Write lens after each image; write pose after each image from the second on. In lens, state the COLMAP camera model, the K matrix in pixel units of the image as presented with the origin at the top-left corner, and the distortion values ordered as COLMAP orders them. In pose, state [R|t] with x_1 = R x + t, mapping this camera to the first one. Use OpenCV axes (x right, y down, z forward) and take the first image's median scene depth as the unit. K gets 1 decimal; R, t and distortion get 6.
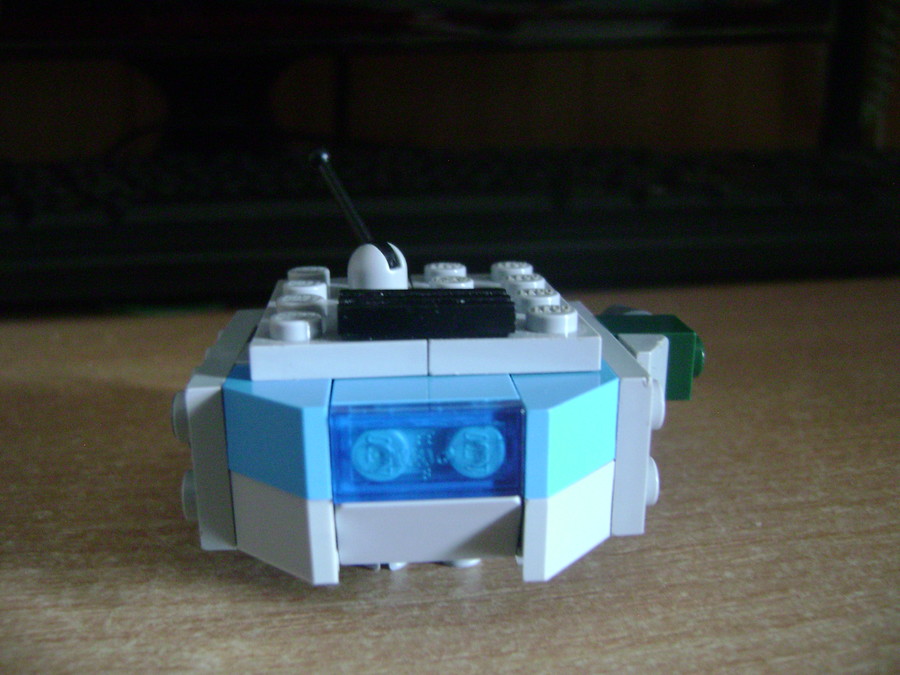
lens RADIAL K [[918.0, 0, 449.4], [0, 918.0, 336.7], [0, 0, 1]] dist [-0.179803, 0.079688]
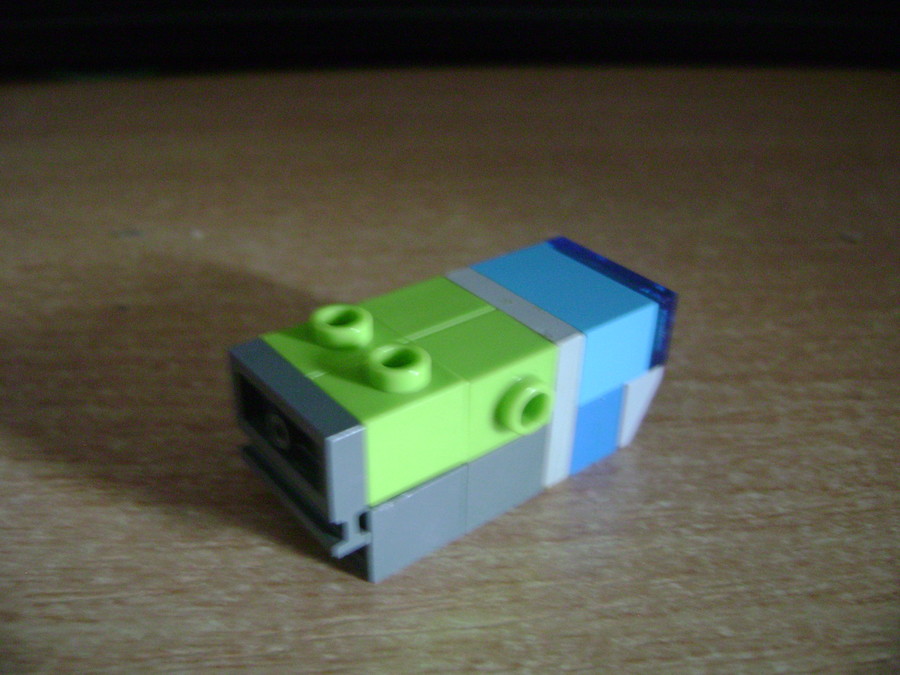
lens RADIAL K [[917.0, 0, 452.8], [0, 917.0, 334.5], [0, 0, 1]] dist [-0.184198, 0.097720]
pose [[0.998055, 0.056198, -0.026982, 0.251025], [-0.045855, 0.955020, 0.292974, -0.136271], [0.042233, -0.291167, 0.955740, 0.130975]]
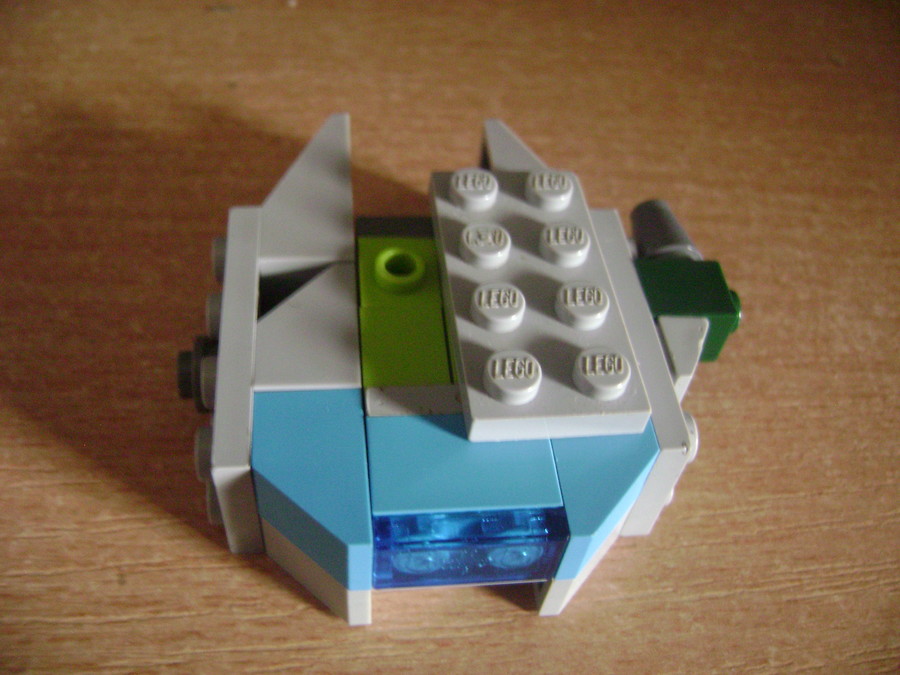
lens RADIAL K [[912.7, 0, 450.6], [0, 912.7, 336.2], [0, 0, 1]] dist [-0.184082, 0.089678]
pose [[0.991671, 0.126120, 0.026122, 0.135737], [-0.117975, 0.808088, 0.577127, -0.347728], [0.051679, -0.575402, 0.816236, -0.127242]]
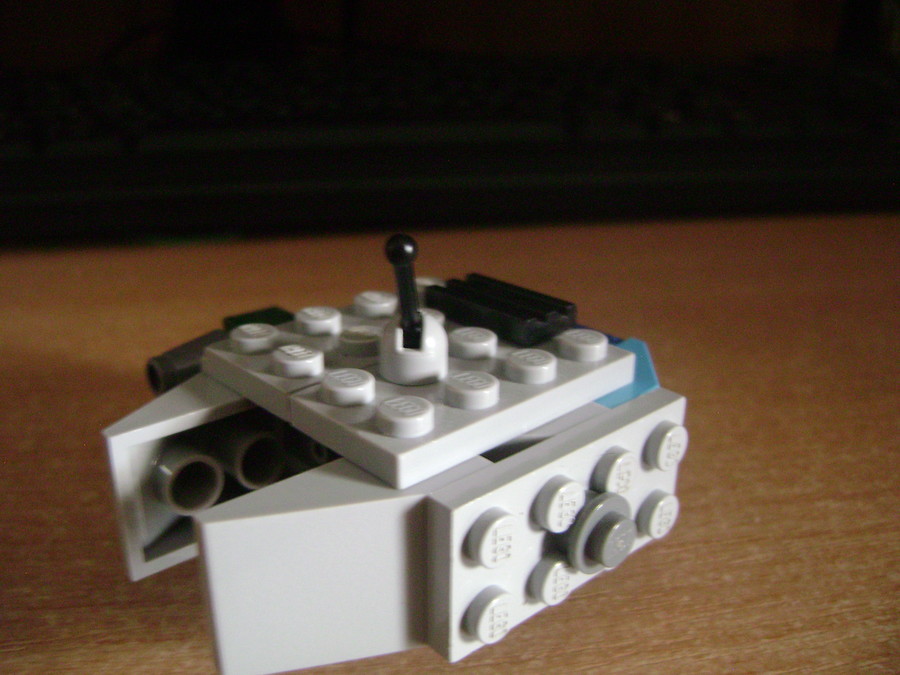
lens RADIAL K [[912.7, 0, 450.6], [0, 912.7, 336.2], [0, 0, 1]] dist [-0.184082, 0.089678]
pose [[0.999853, 0.017073, 0.001500, -0.033246], [-0.017113, 0.989643, 0.142528, -0.176101], [0.000949, -0.142532, 0.989790, -0.034200]]
